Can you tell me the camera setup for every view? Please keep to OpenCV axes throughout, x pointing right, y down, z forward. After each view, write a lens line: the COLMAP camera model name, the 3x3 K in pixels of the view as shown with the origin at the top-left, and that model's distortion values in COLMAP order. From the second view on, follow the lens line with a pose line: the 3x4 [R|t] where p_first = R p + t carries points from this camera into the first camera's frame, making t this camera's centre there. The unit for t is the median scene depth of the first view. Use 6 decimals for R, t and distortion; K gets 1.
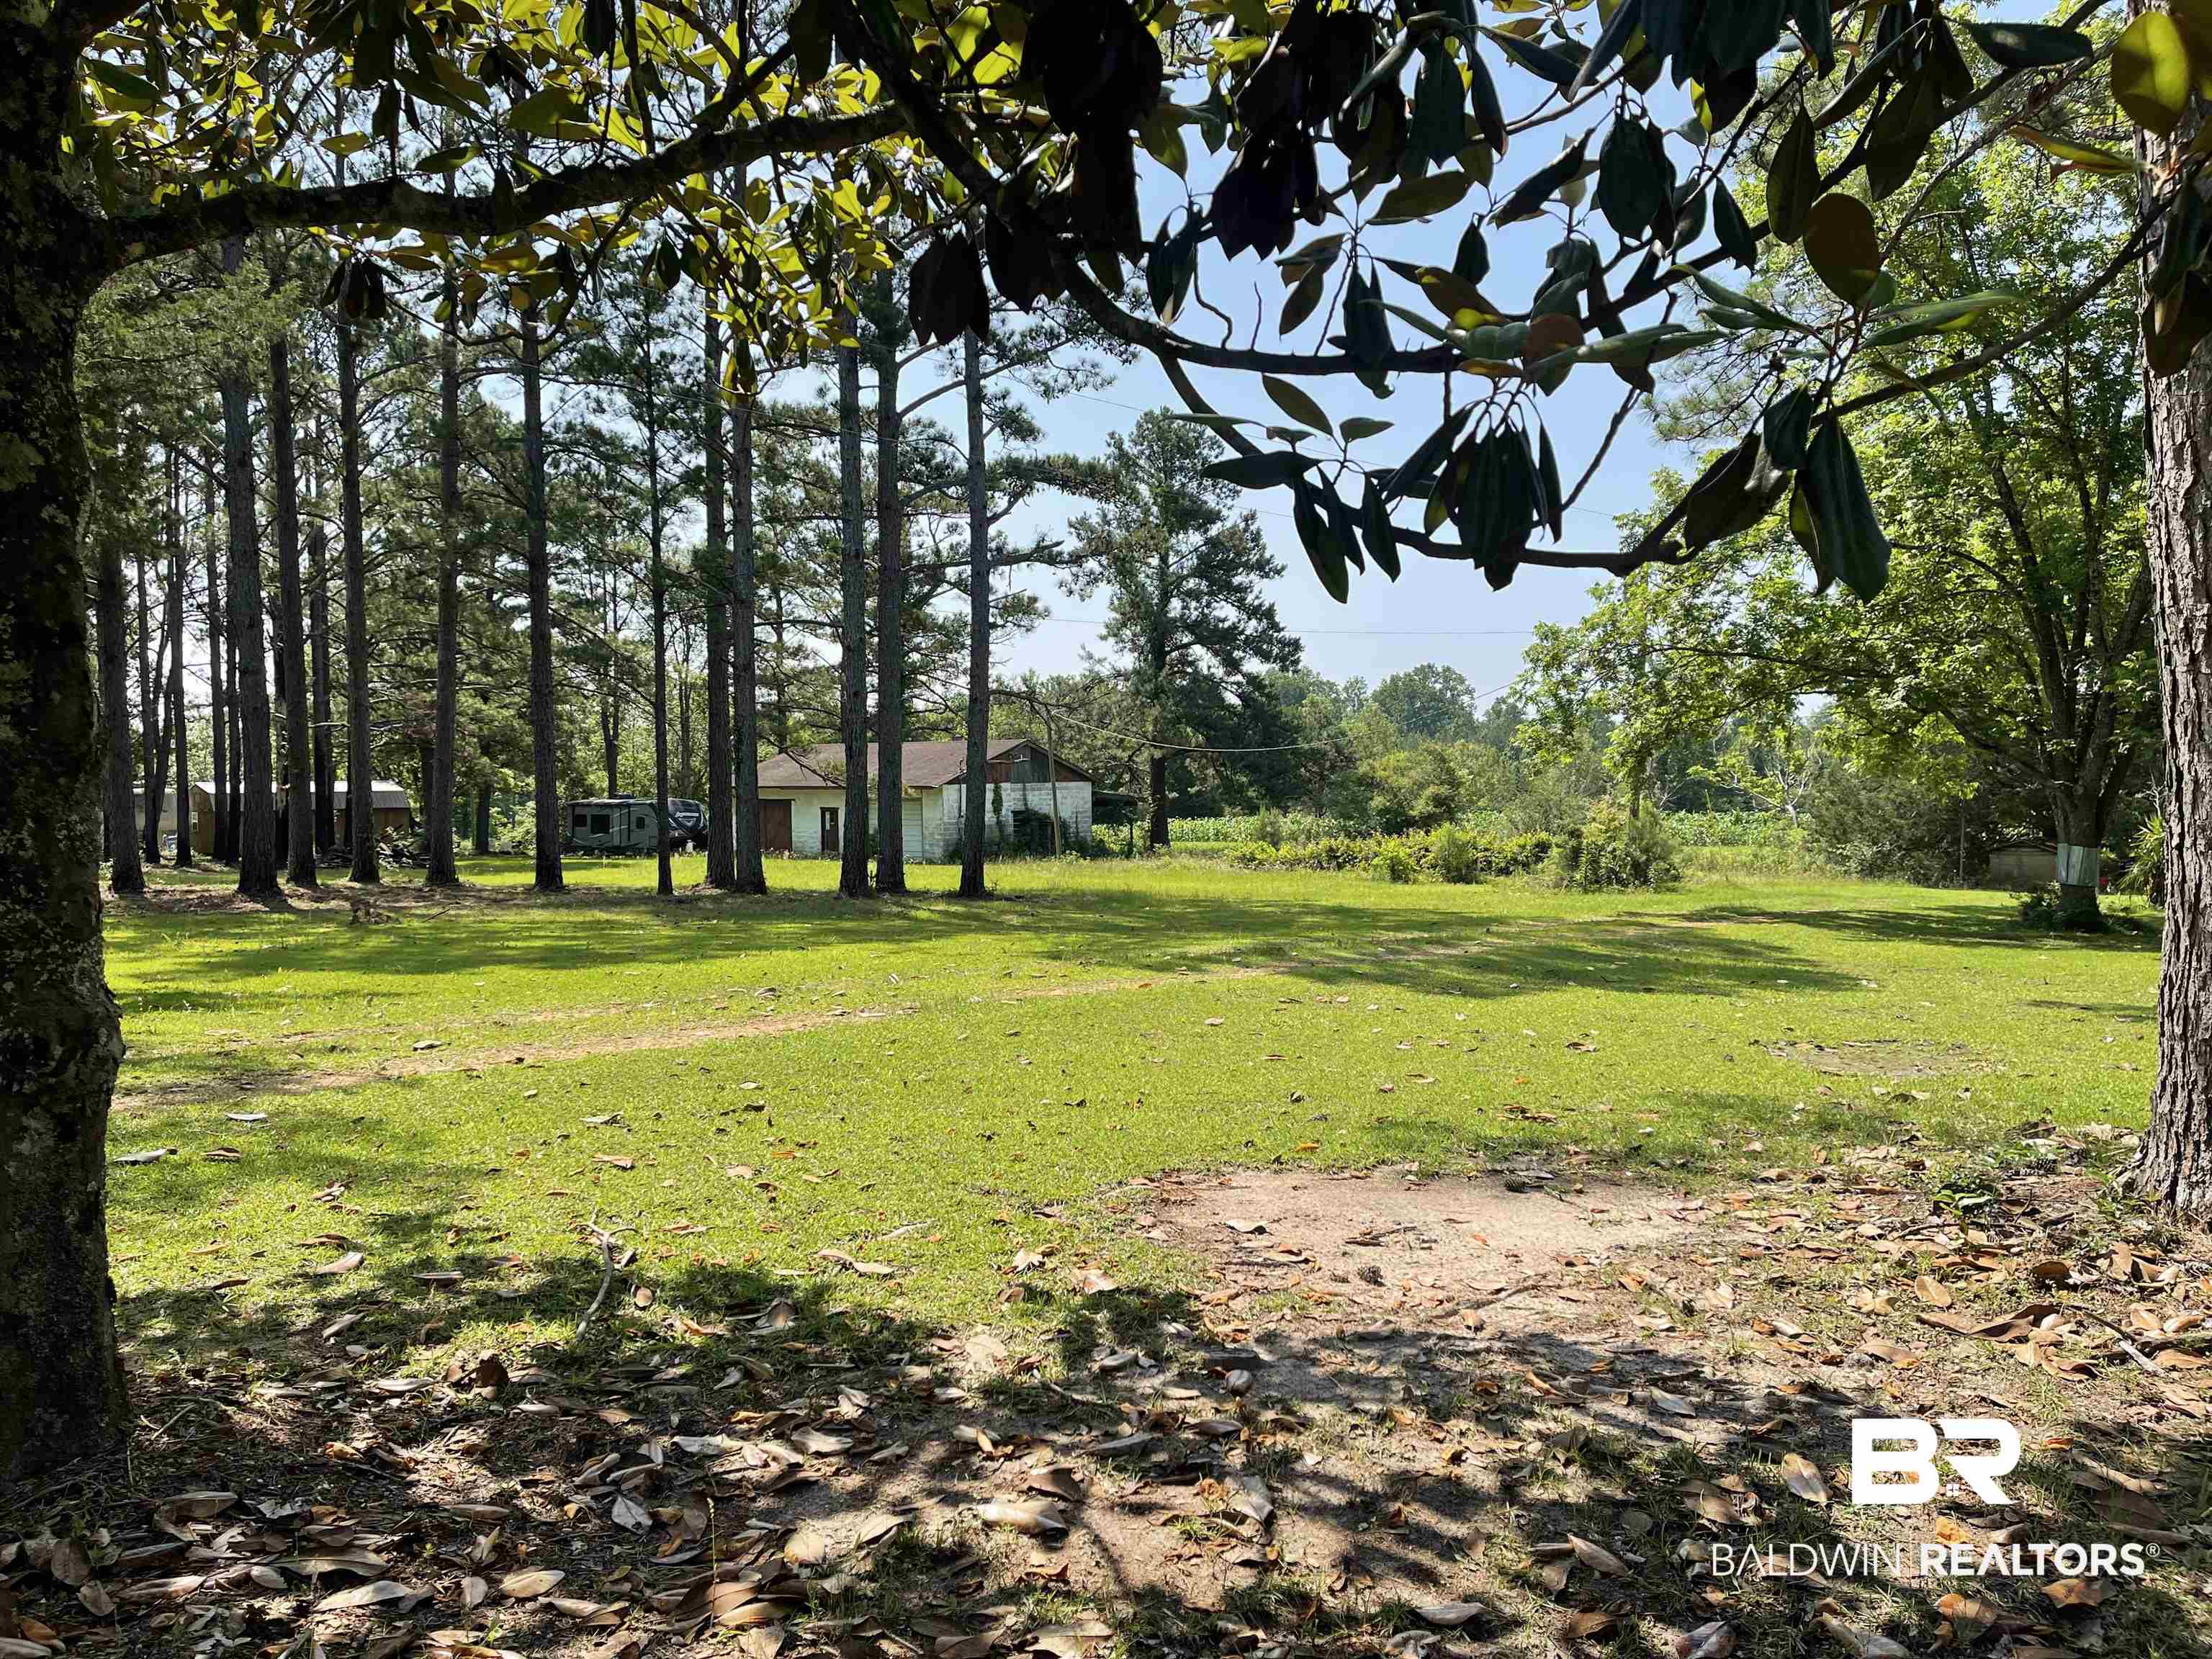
lens RADIAL K [[1666.5, 0, 1105.9], [0, 1666.5, 830.3], [0, 0, 1]] dist [0.004836, 0.001145]
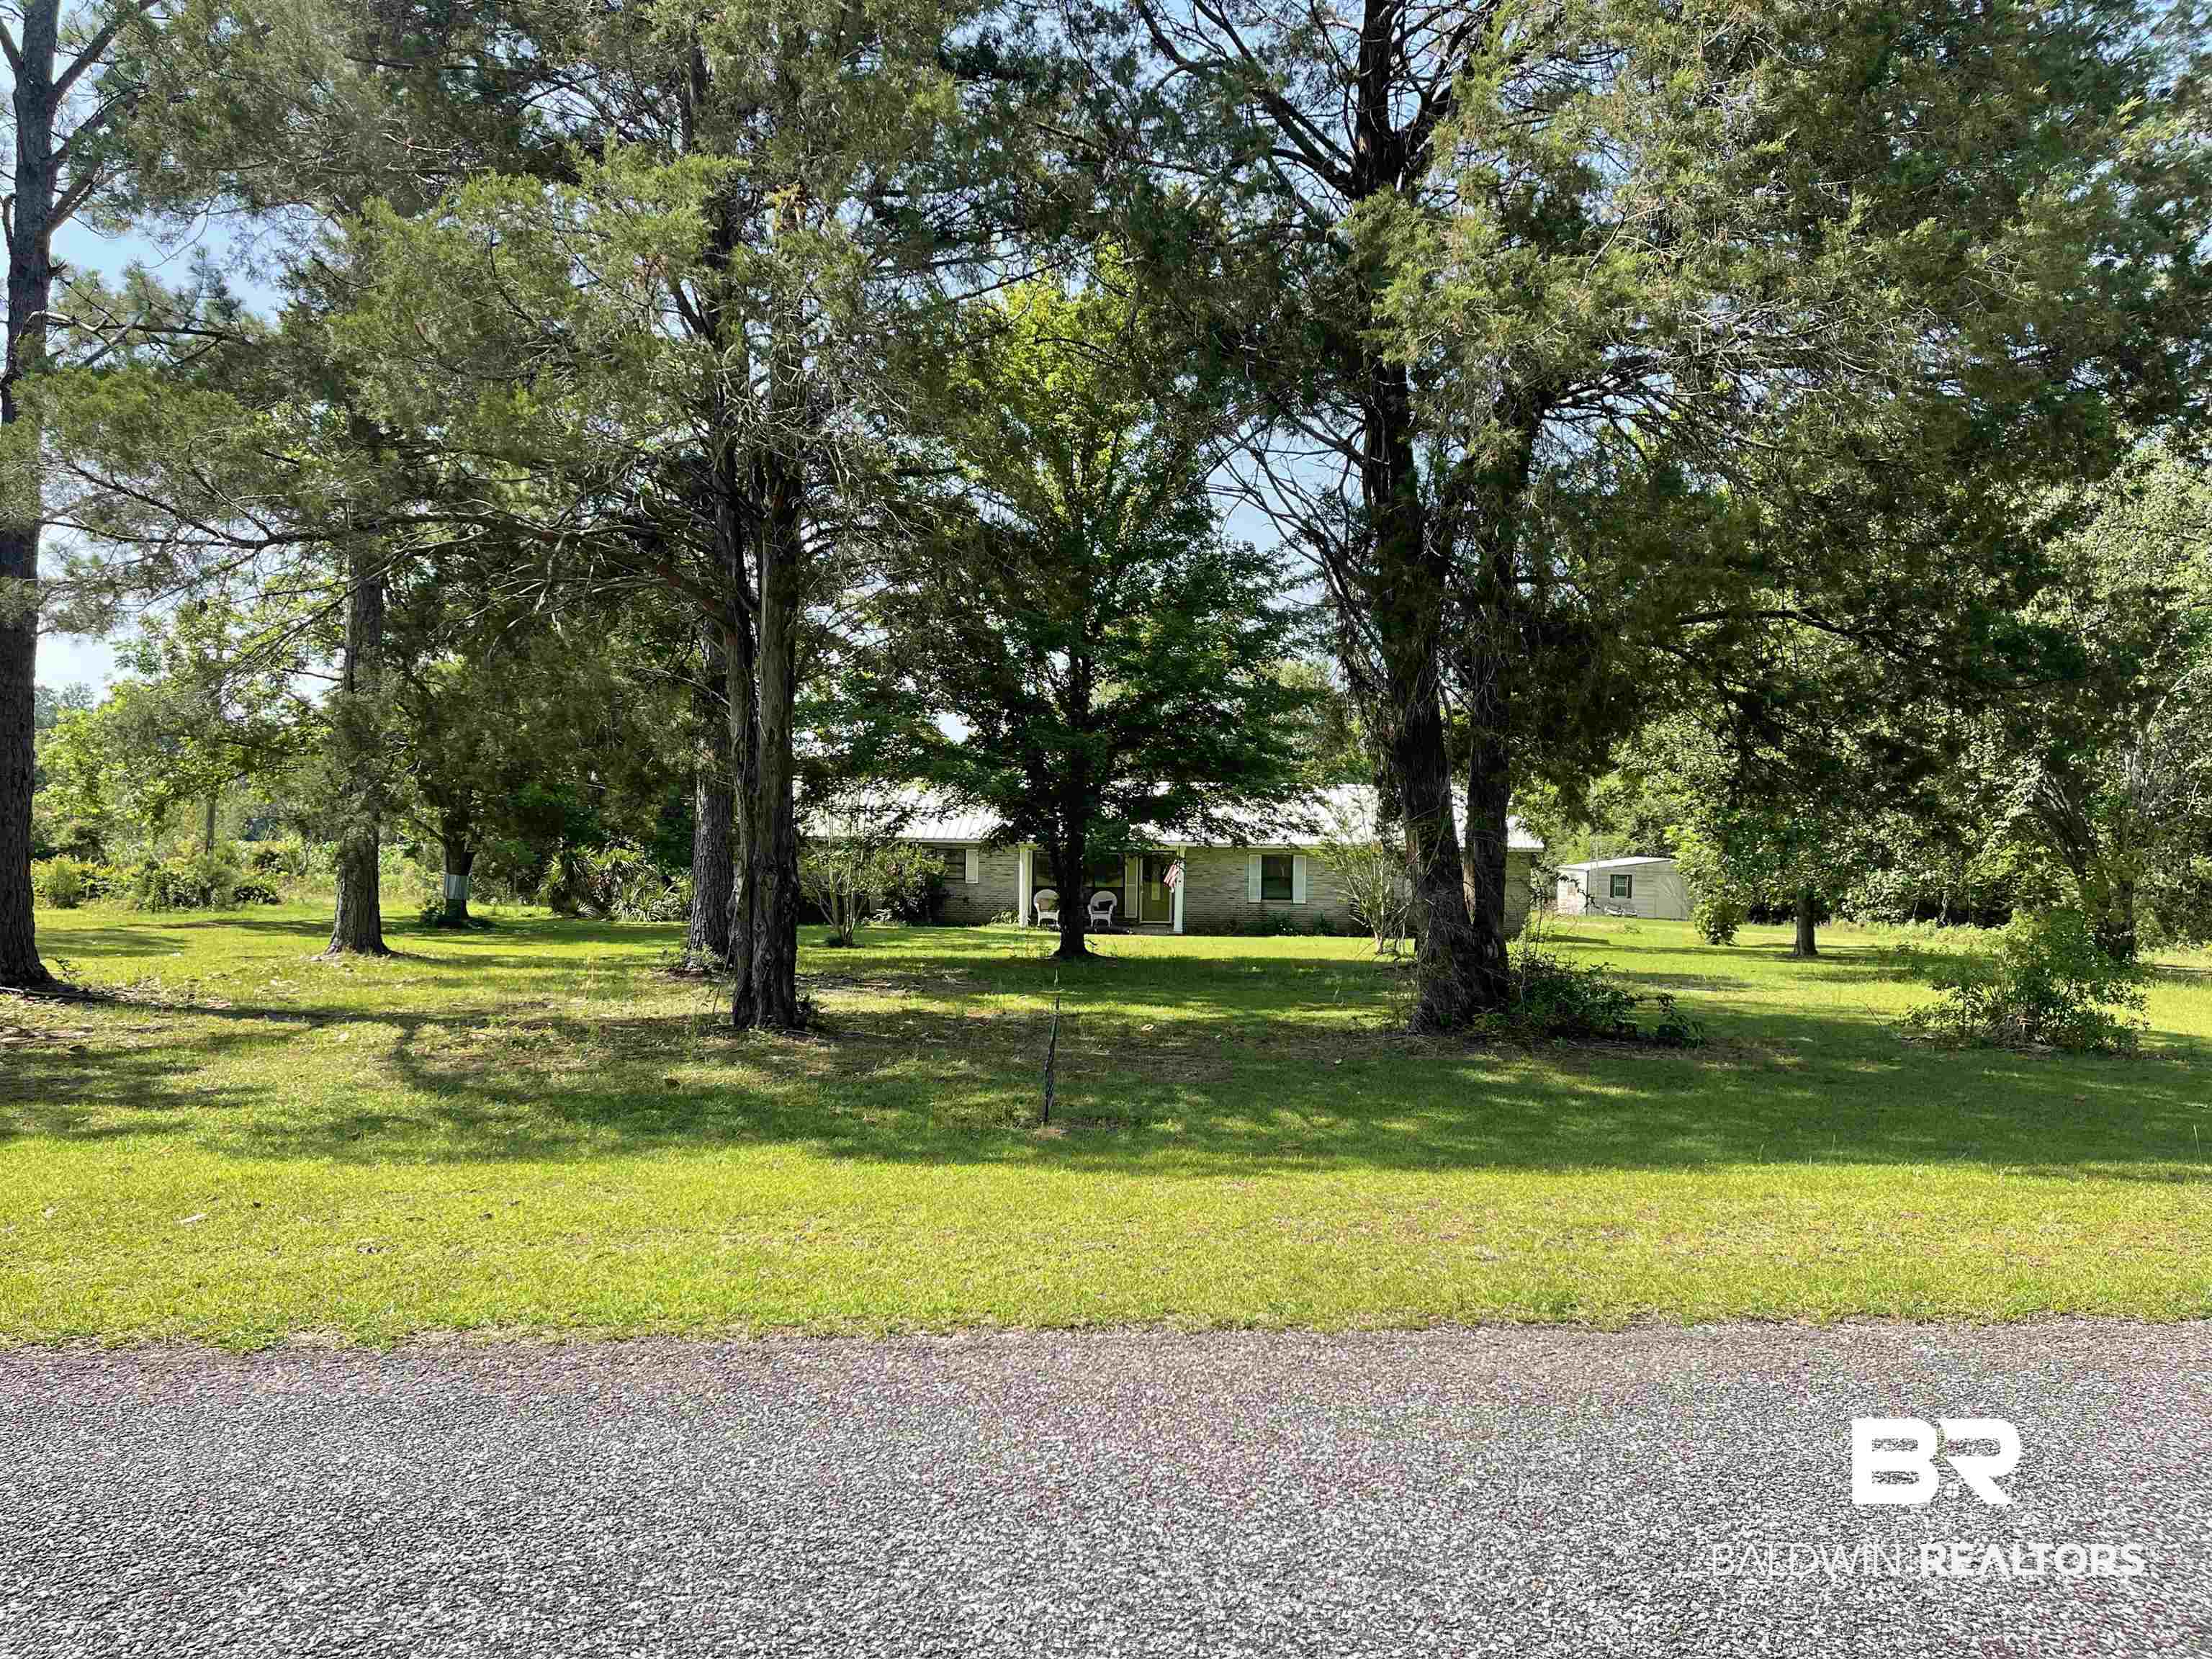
lens RADIAL K [[1666.5, 0, 1107.4], [0, 1666.5, 834.6], [0, 0, 1]] dist [0.004836, 0.001145]
pose [[0.767499, 0.009798, 0.640975, 0.030394], [-0.000861, 0.999898, -0.014253, -0.003645], [-0.641049, 0.010387, 0.767429, -0.393455]]
